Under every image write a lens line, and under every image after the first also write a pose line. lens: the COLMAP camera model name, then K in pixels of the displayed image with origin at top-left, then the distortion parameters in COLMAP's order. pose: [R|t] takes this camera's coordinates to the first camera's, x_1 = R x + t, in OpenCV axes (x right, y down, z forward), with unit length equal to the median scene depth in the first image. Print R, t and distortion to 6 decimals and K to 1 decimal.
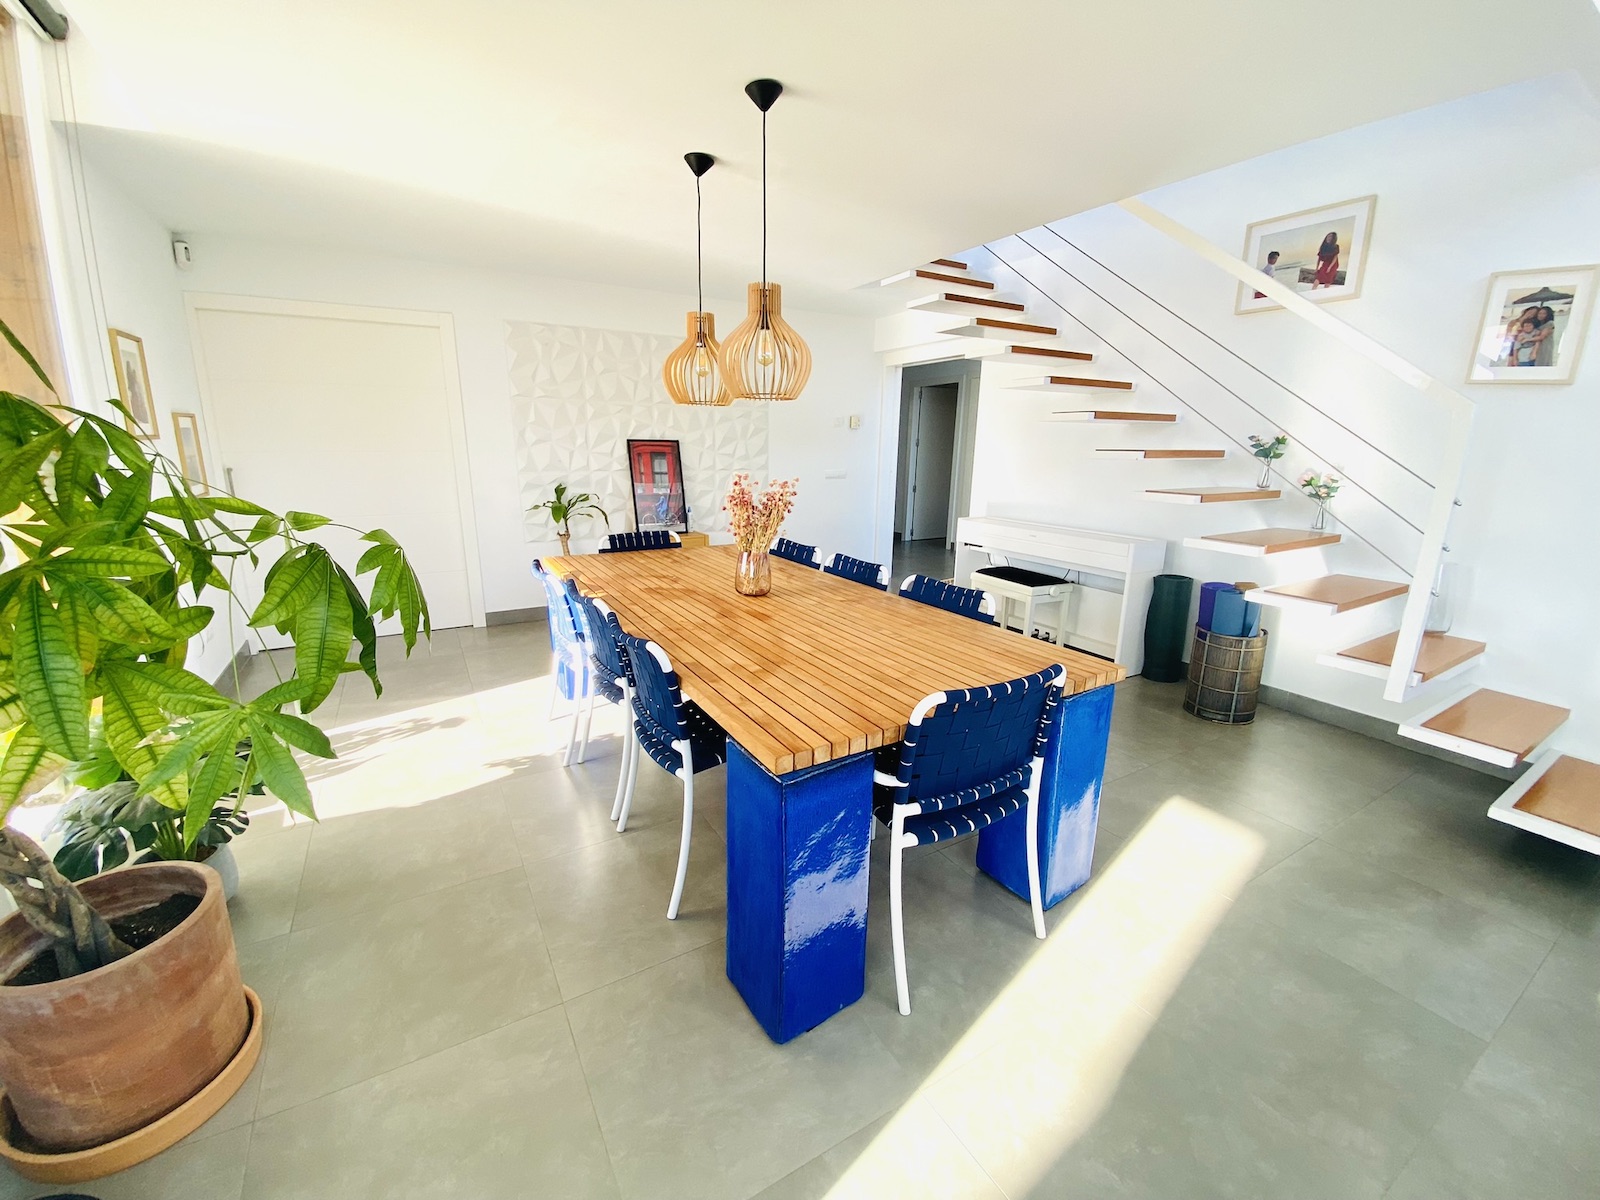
lens RADIAL K [[651.9, 0, 798.6], [0, 651.9, 593.1], [0, 0, 1]] dist [0.011938, -0.003799]
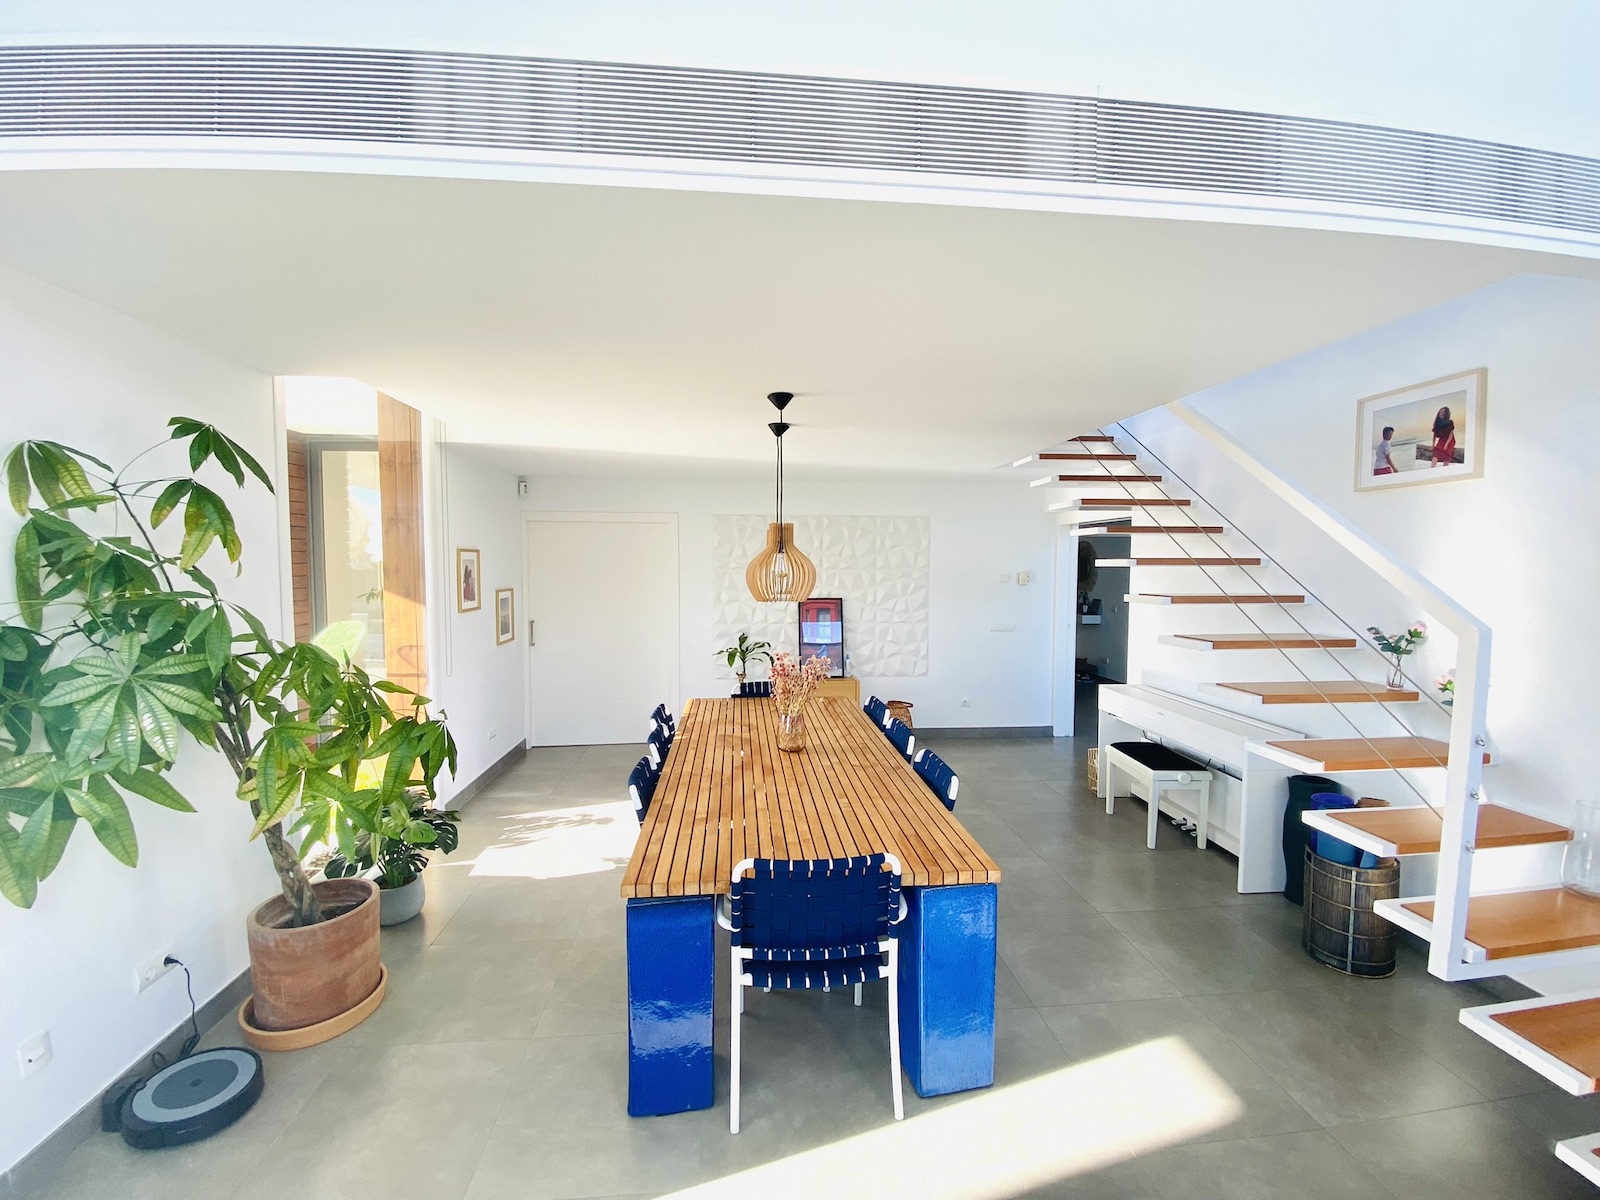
lens RADIAL K [[651.9, 0, 804.8], [0, 651.9, 598.7], [0, 0, 1]] dist [0.011938, -0.003799]
pose [[0.905739, 0.016043, -0.423531, 0.406617], [-0.089123, 0.984150, -0.153316, -0.081229], [0.414359, 0.176610, 0.892813, -0.104037]]
